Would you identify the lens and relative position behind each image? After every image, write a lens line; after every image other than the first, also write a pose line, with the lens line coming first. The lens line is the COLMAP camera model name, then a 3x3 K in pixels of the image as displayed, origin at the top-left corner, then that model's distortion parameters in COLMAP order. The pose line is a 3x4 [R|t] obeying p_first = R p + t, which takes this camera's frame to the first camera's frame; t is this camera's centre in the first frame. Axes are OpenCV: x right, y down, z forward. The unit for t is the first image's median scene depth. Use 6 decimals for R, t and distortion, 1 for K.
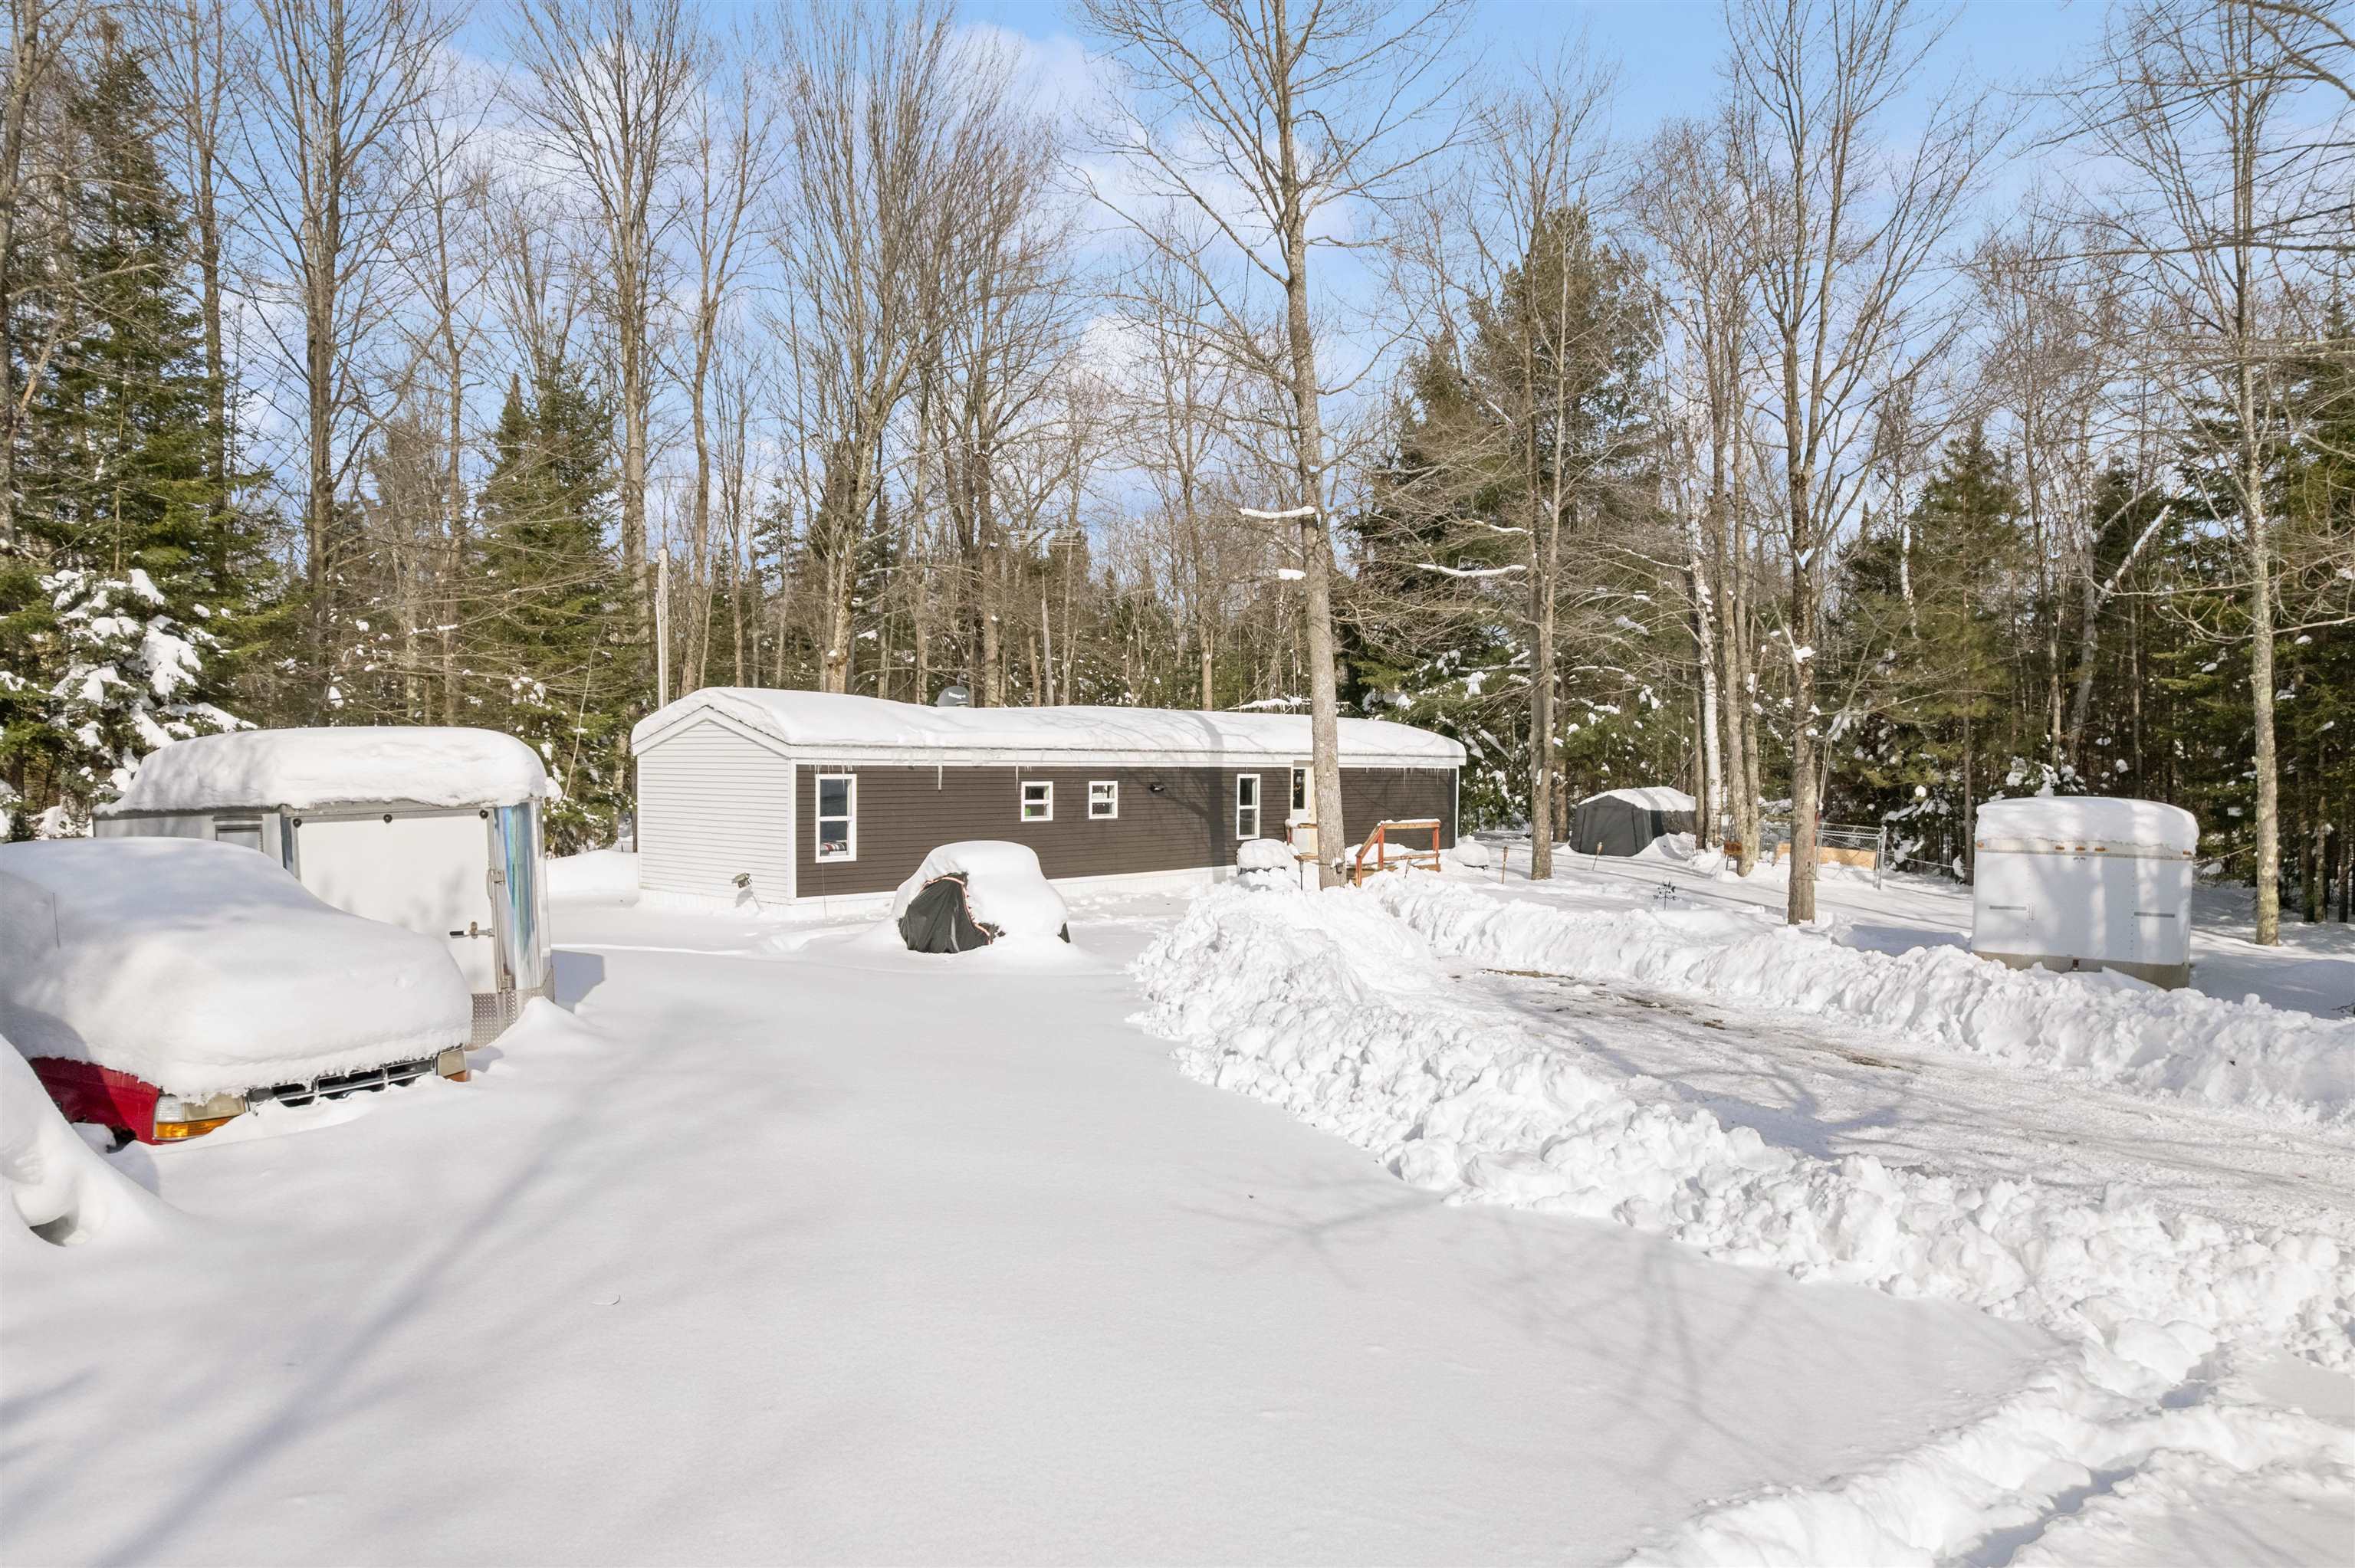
lens RADIAL K [[1527.1, 0, 1170.1], [0, 1527.1, 786.1], [0, 0, 1]] dist [-0.020604, 0.014251]
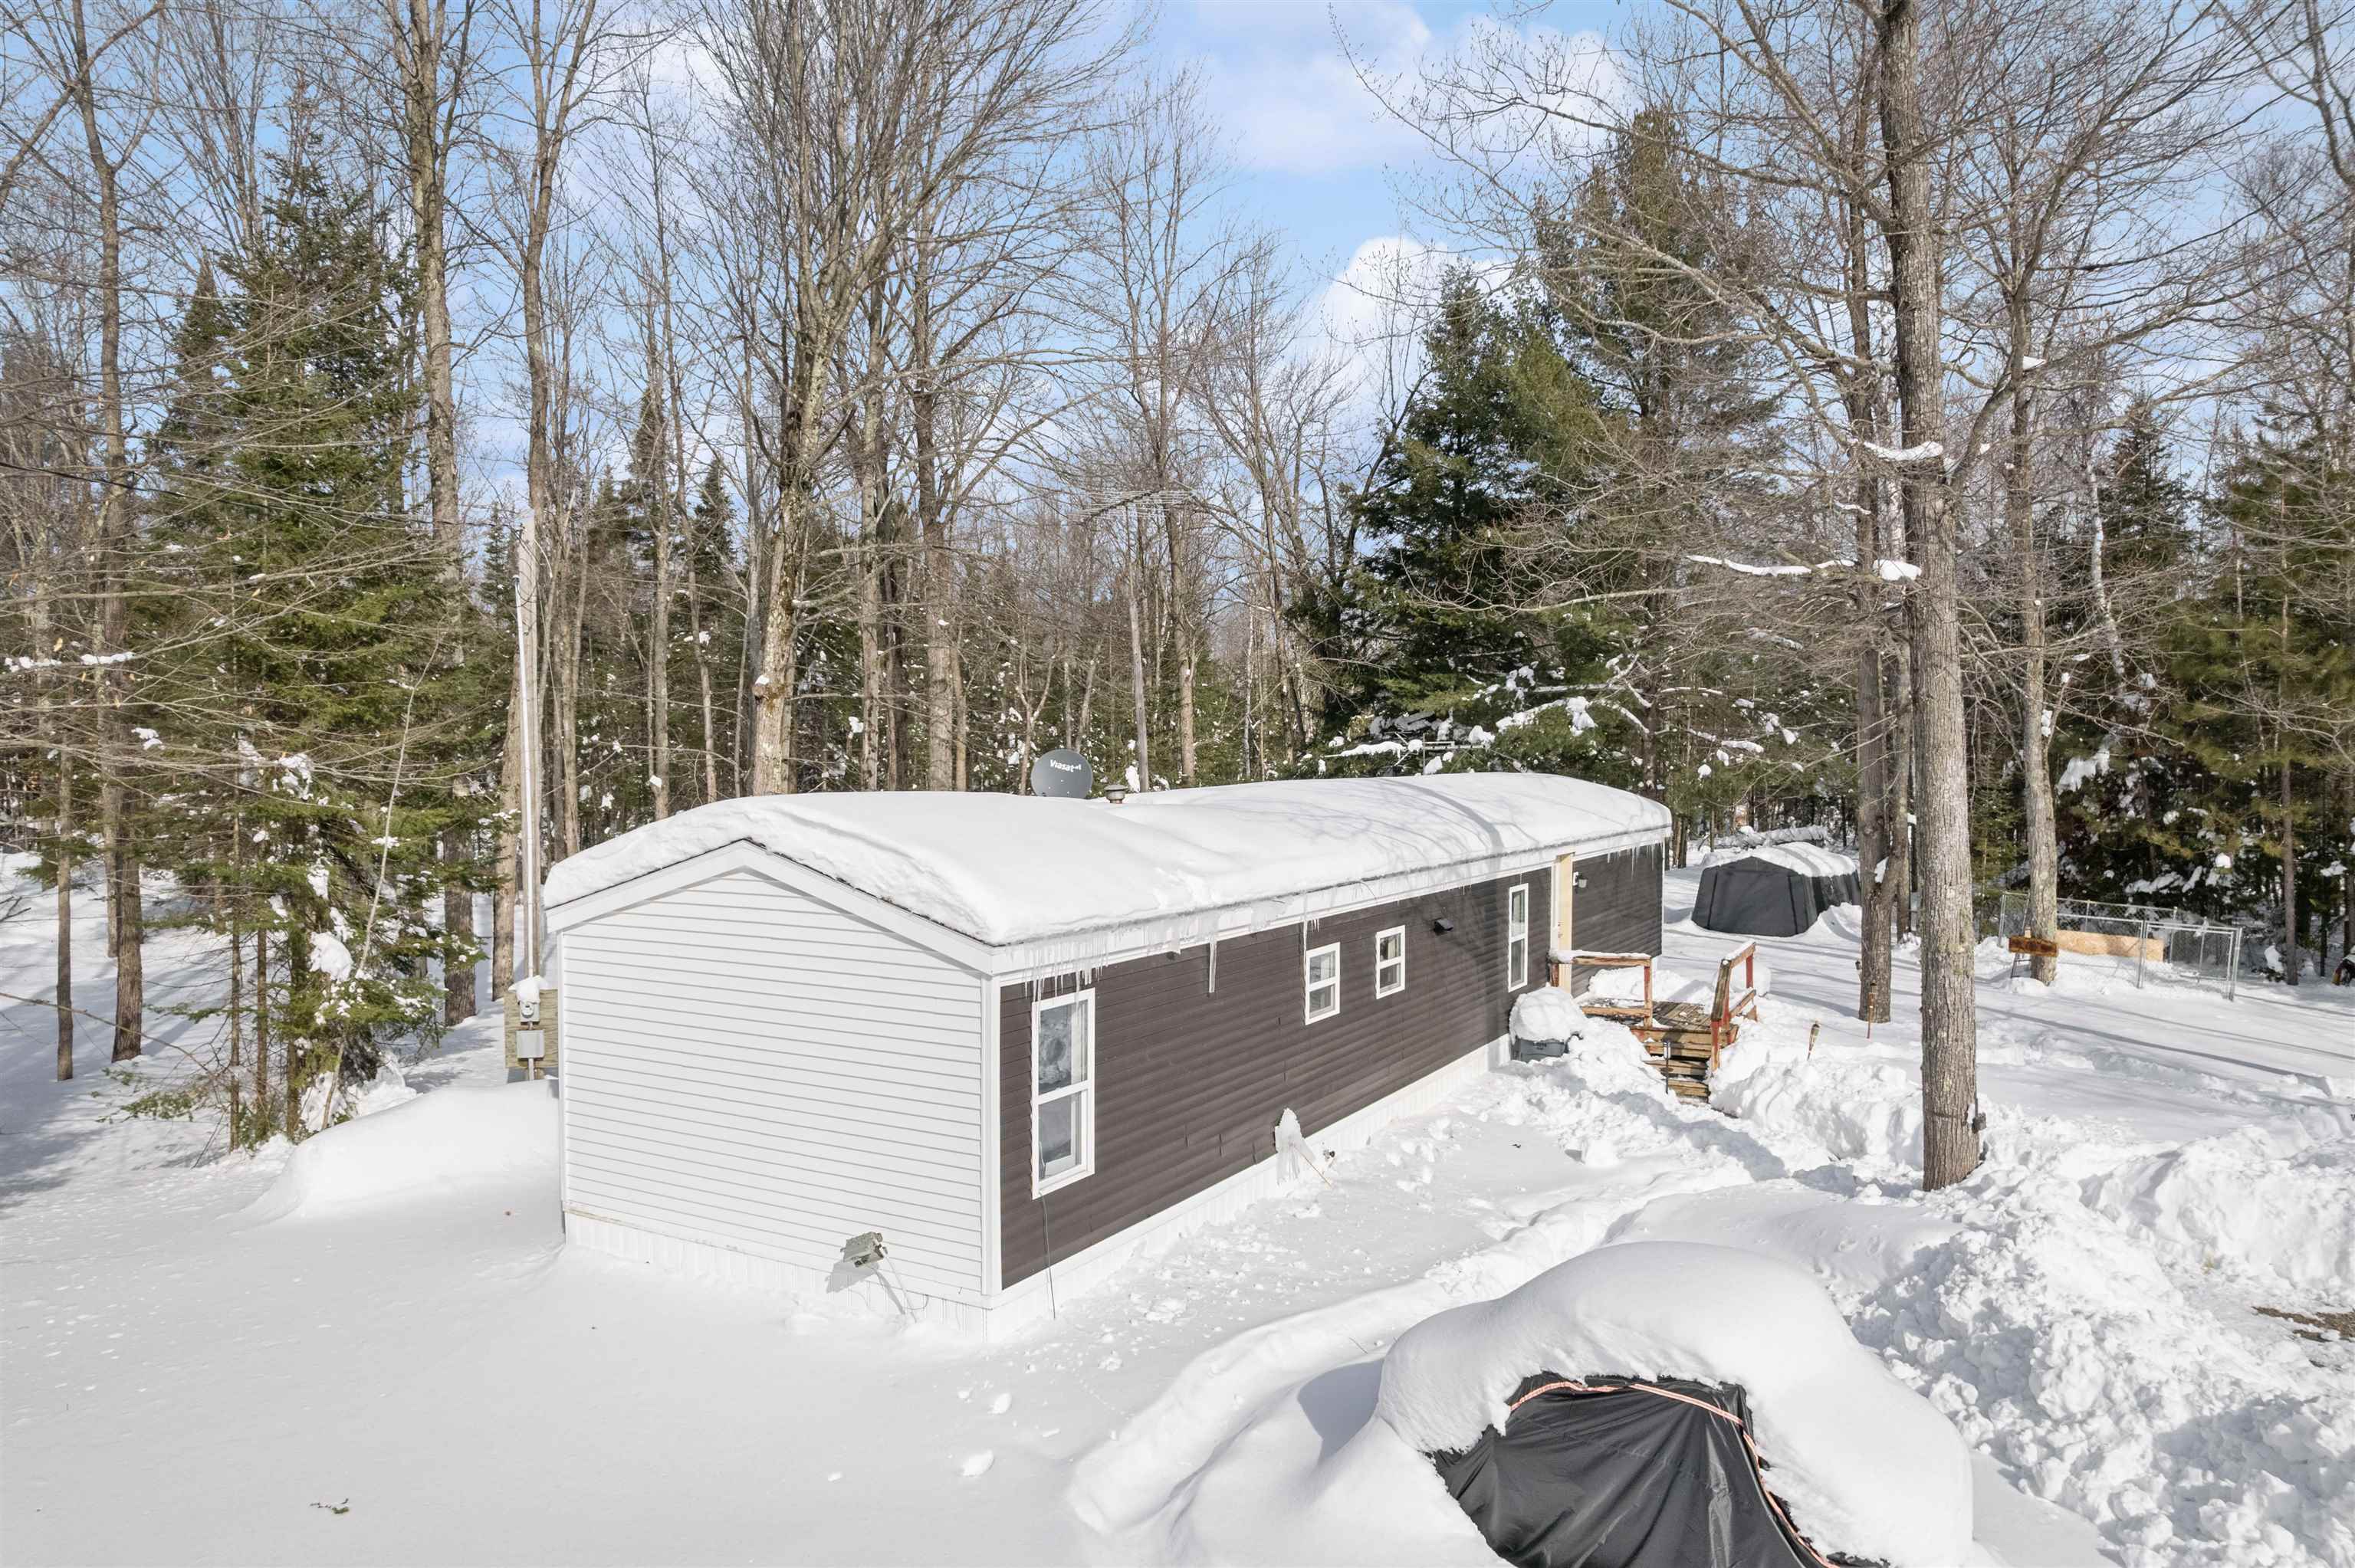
lens RADIAL K [[1527.1, 0, 1173.1], [0, 1527.1, 771.9], [0, 0, 1]] dist [-0.020604, 0.014251]
pose [[0.984481, -0.009196, 0.175248, -0.185317], [0.009937, 0.999945, -0.003351, -0.050349], [-0.175207, 0.005041, 0.984519, 0.380779]]
